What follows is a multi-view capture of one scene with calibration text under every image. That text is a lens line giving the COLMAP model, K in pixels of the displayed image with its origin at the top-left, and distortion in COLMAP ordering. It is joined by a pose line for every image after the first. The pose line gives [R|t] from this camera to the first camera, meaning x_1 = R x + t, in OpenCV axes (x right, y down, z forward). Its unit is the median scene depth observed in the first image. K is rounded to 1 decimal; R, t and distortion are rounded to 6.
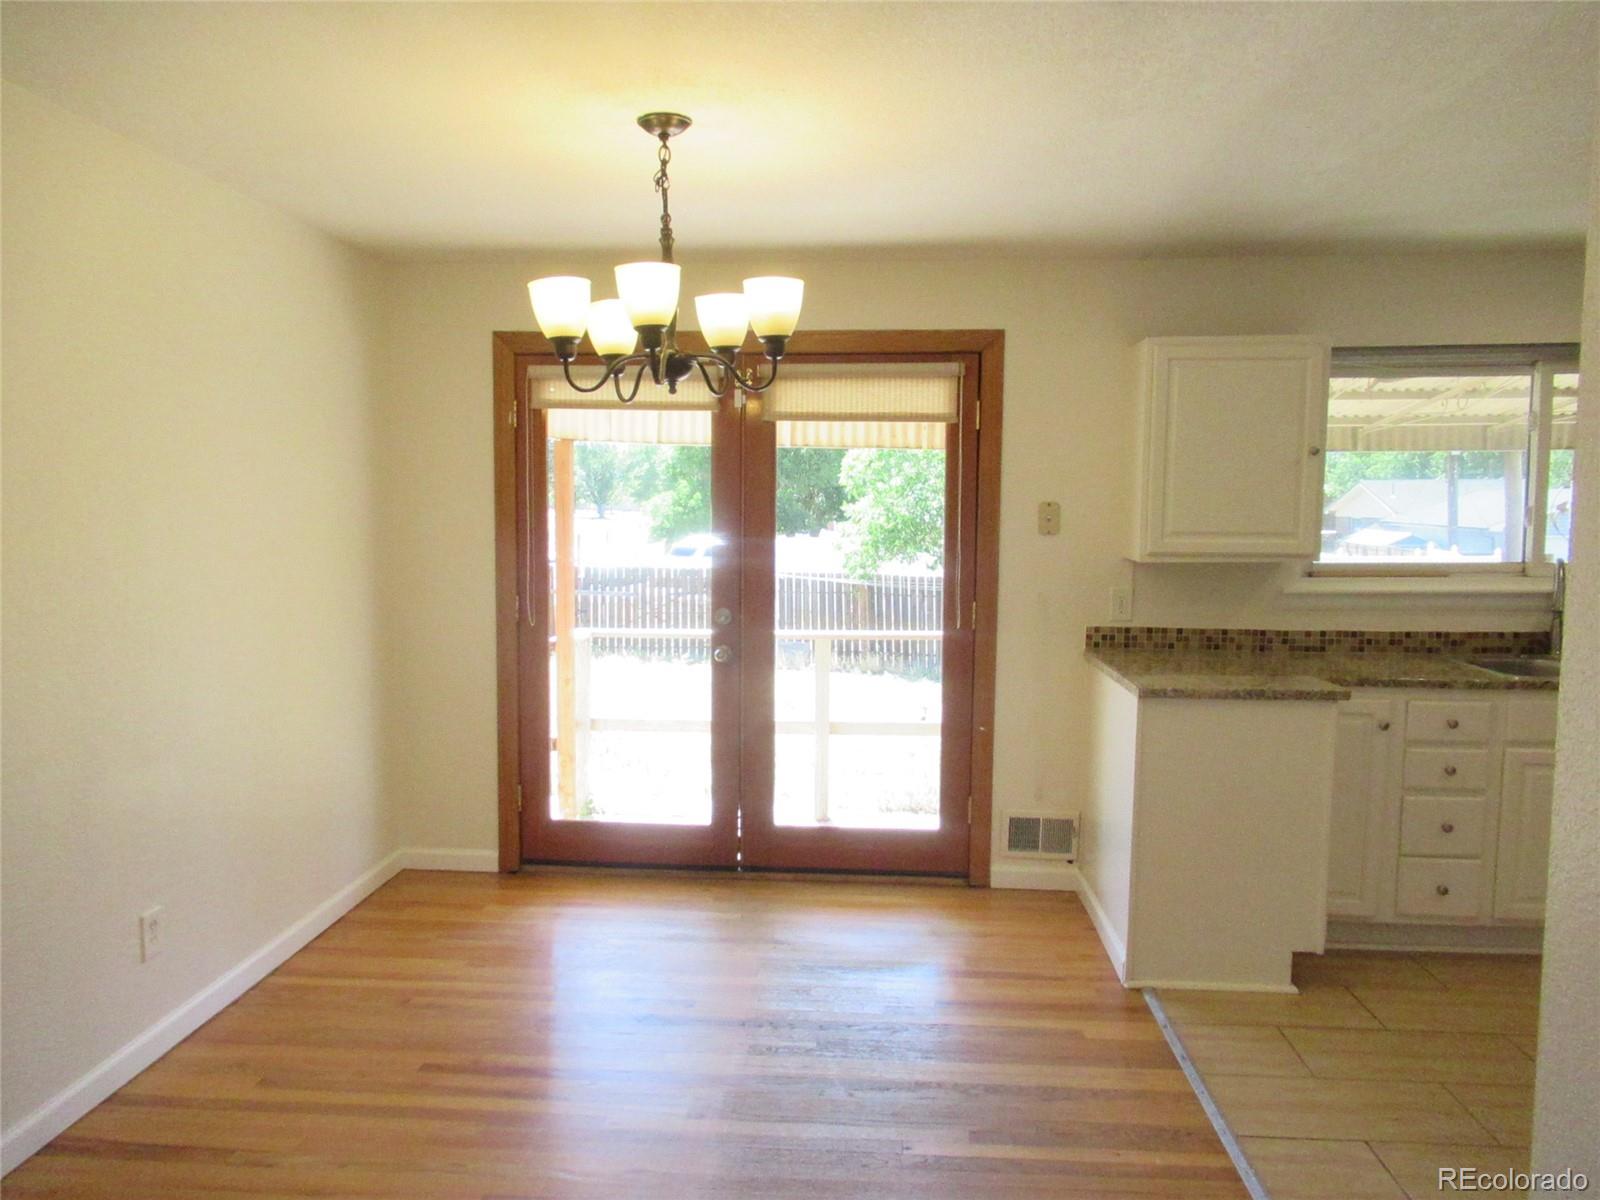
lens RADIAL K [[1183.3, 0, 794.9], [0, 1183.3, 607.9], [0, 0, 1]] dist [-0.018805, 0.014277]
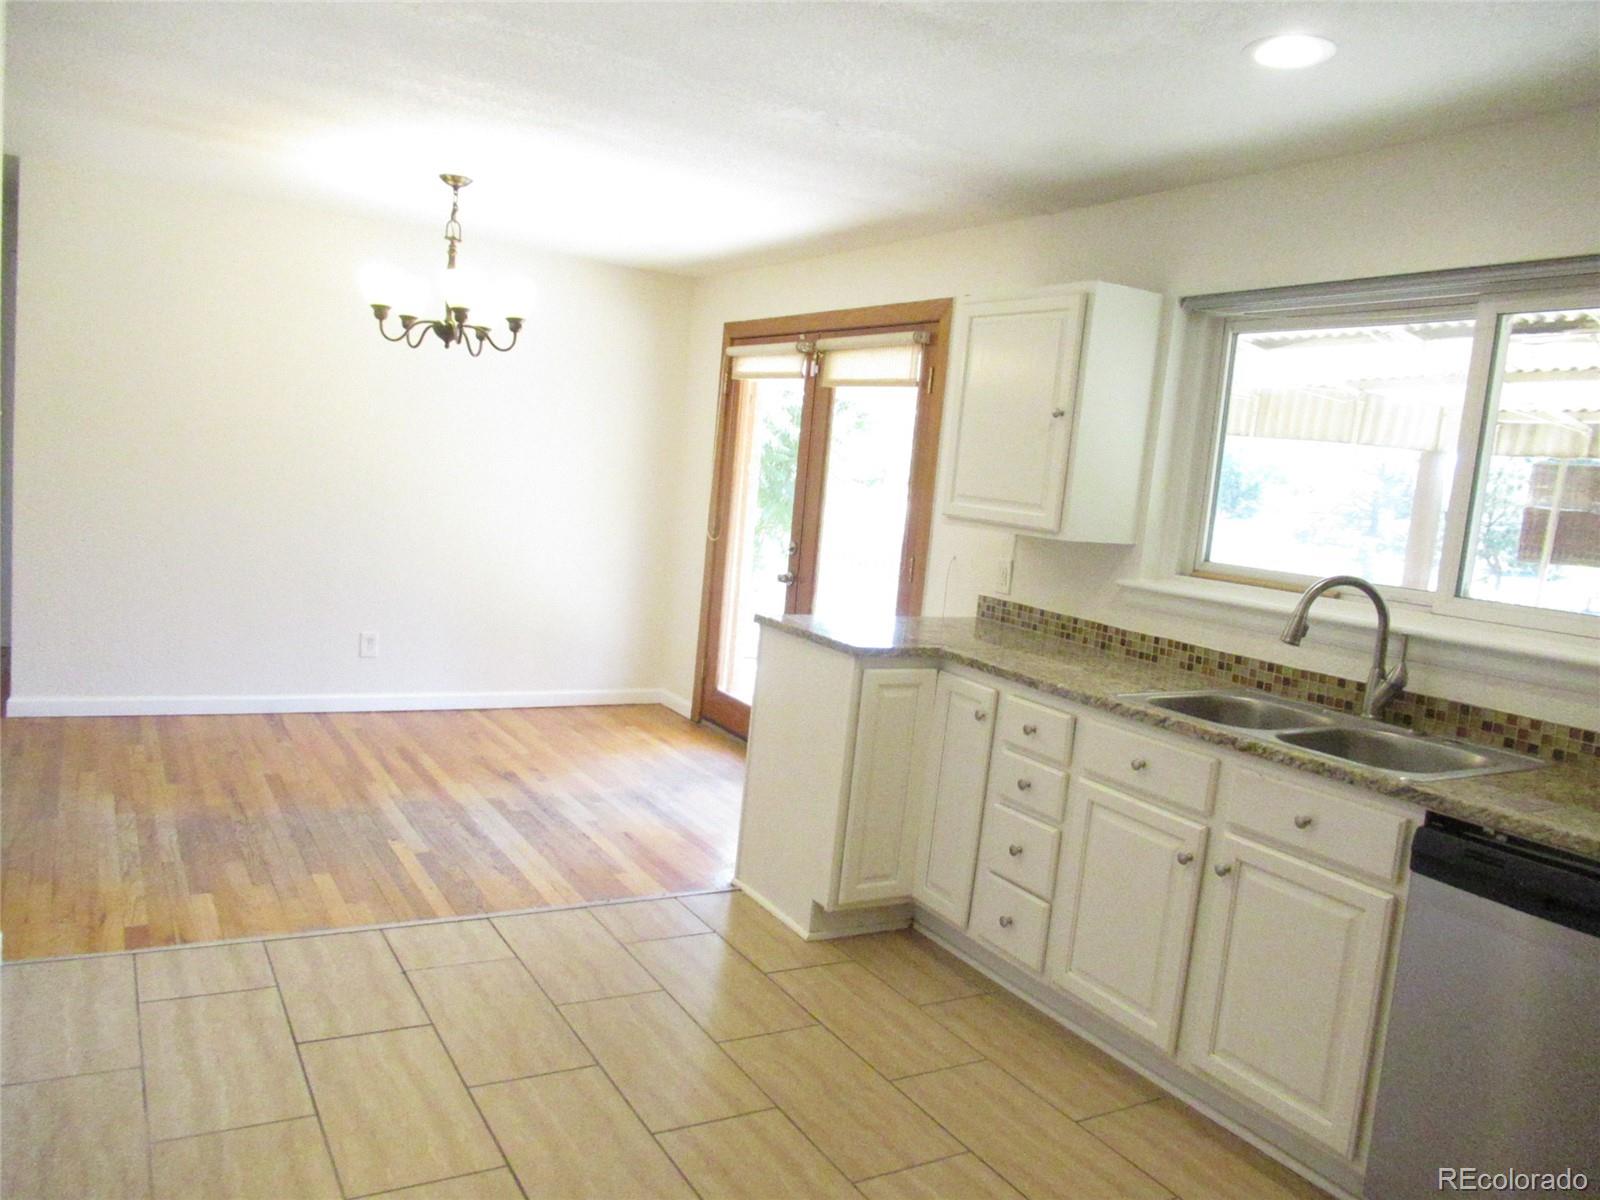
lens RADIAL K [[1187.4, 0, 796.9], [0, 1187.4, 611.6], [0, 0, 1]] dist [-0.005556, -0.003312]
pose [[0.570420, 0.153998, -0.806787, 0.975145], [-0.163136, 0.983938, 0.072471, -0.017394], [0.804989, 0.090278, 0.586381, 0.302849]]
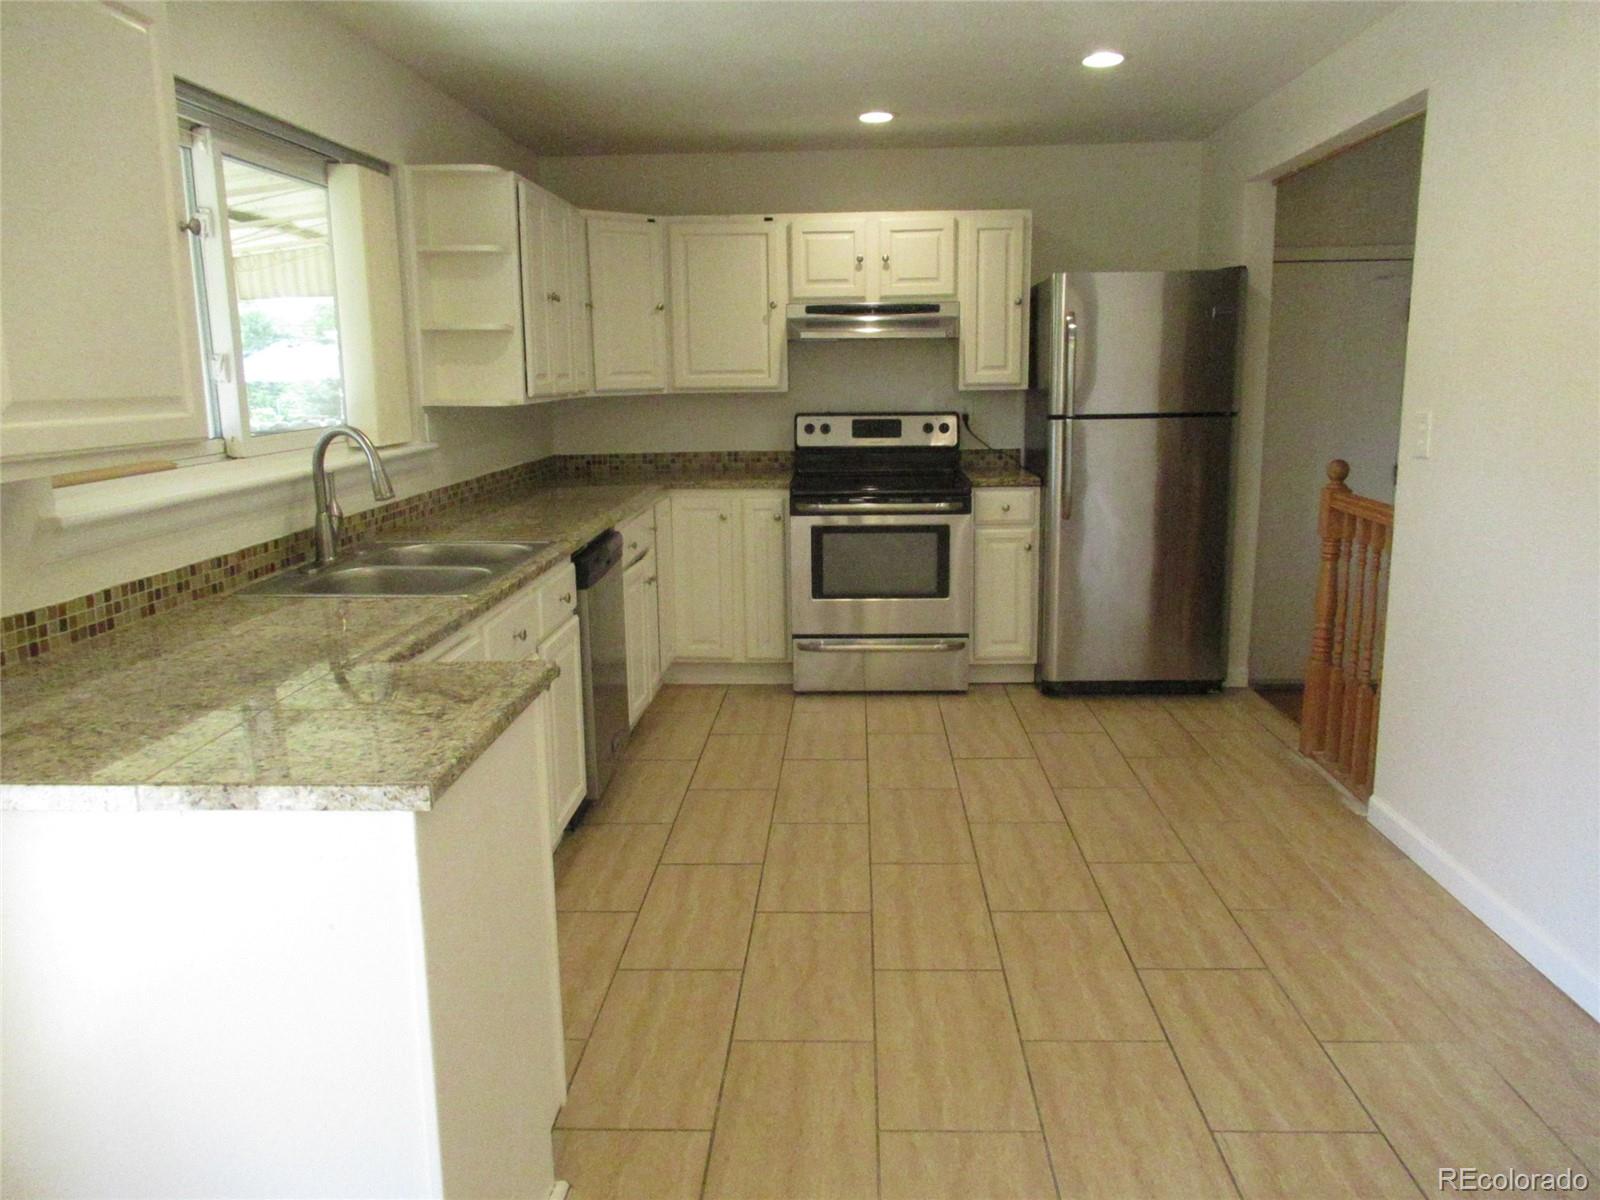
lens RADIAL K [[1185.8, 0, 800.0], [0, 1185.8, 600.0], [0, 0, 1]] dist [-0.002355, -0.001874]
pose [[-0.036712, -0.189270, 0.981239, -0.076669], [0.097399, 0.976548, 0.192009, -0.046567], [-0.994568, 0.102621, -0.017416, 0.705115]]
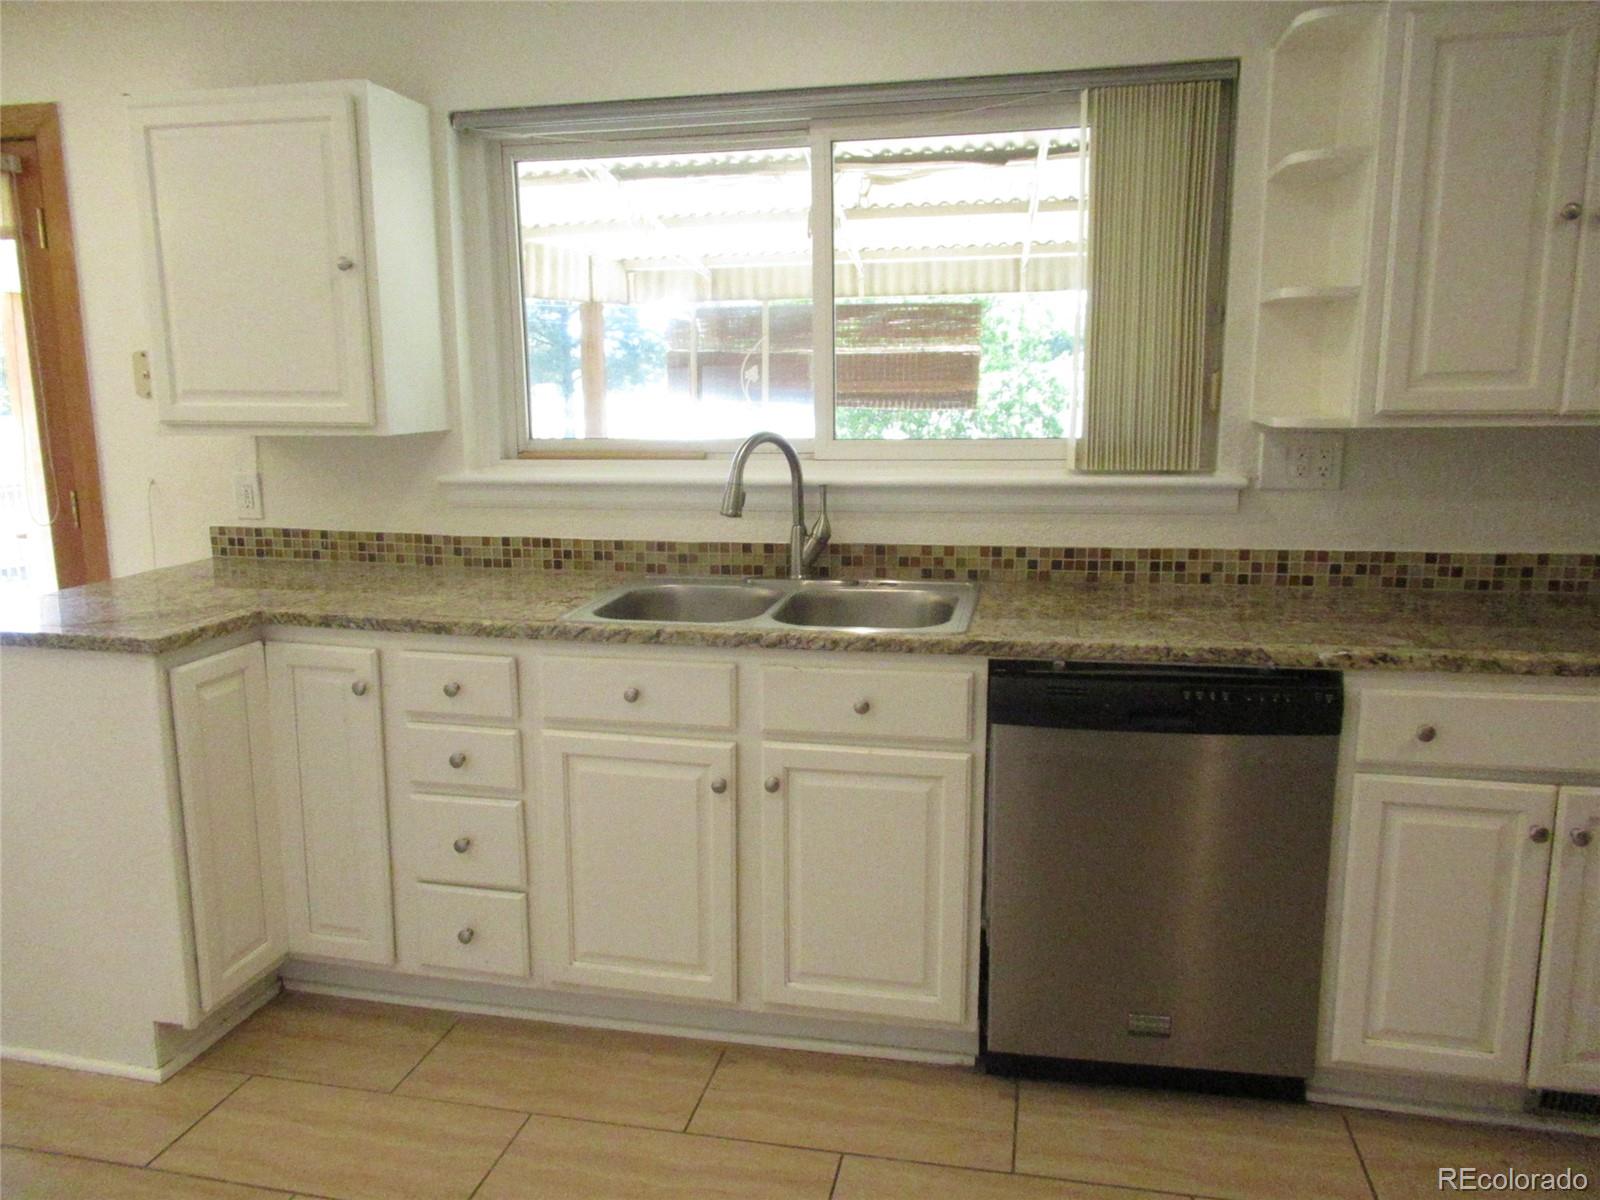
lens RADIAL K [[1187.4, 0, 796.9], [0, 1187.4, 611.6], [0, 0, 1]] dist [-0.005556, -0.003312]
pose [[0.991156, 0.022194, -0.130831, 0.708970], [-0.008477, 0.994491, 0.104479, -0.011369], [0.132429, -0.102446, 0.985884, 0.331975]]
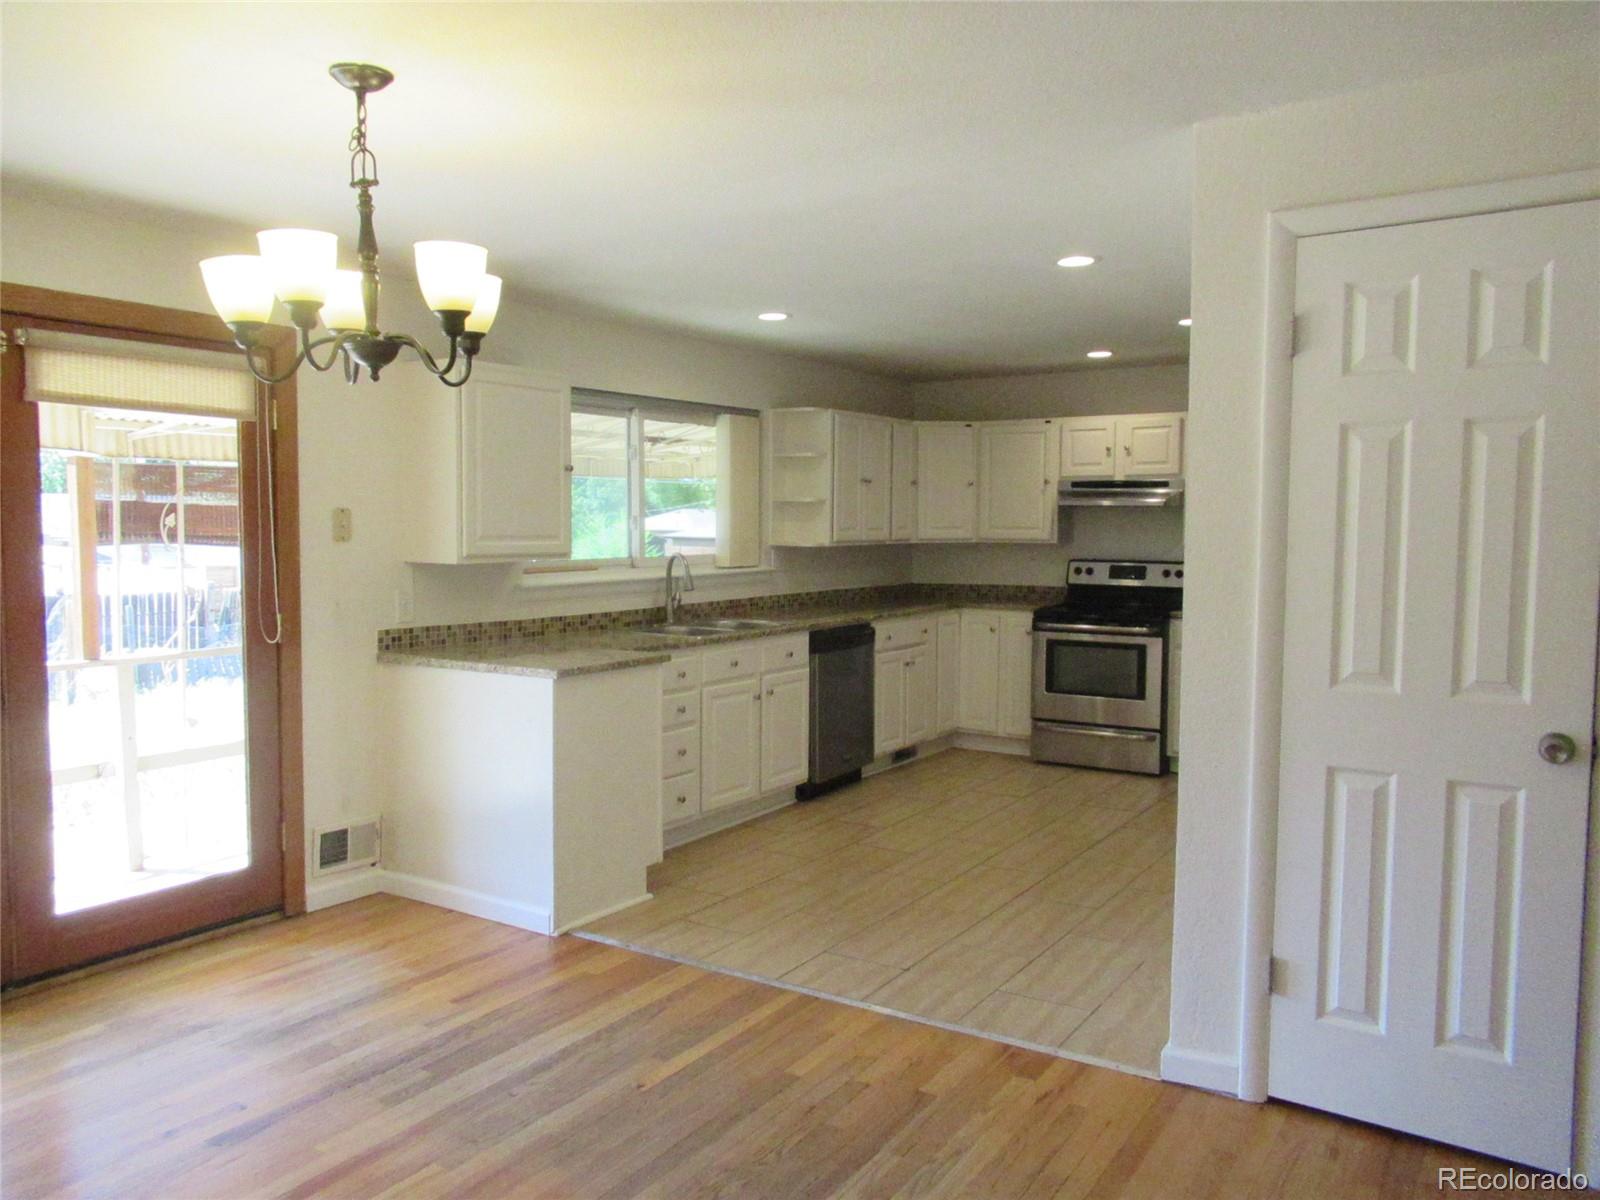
lens RADIAL K [[1185.8, 0, 800.0], [0, 1185.8, 600.0], [0, 0, 1]] dist [-0.002355, -0.001874]
pose [[0.479614, -0.055349, 0.875732, -0.481990], [0.071863, 0.997134, 0.023664, -0.008506], [-0.874532, 0.051584, 0.482216, 0.187693]]
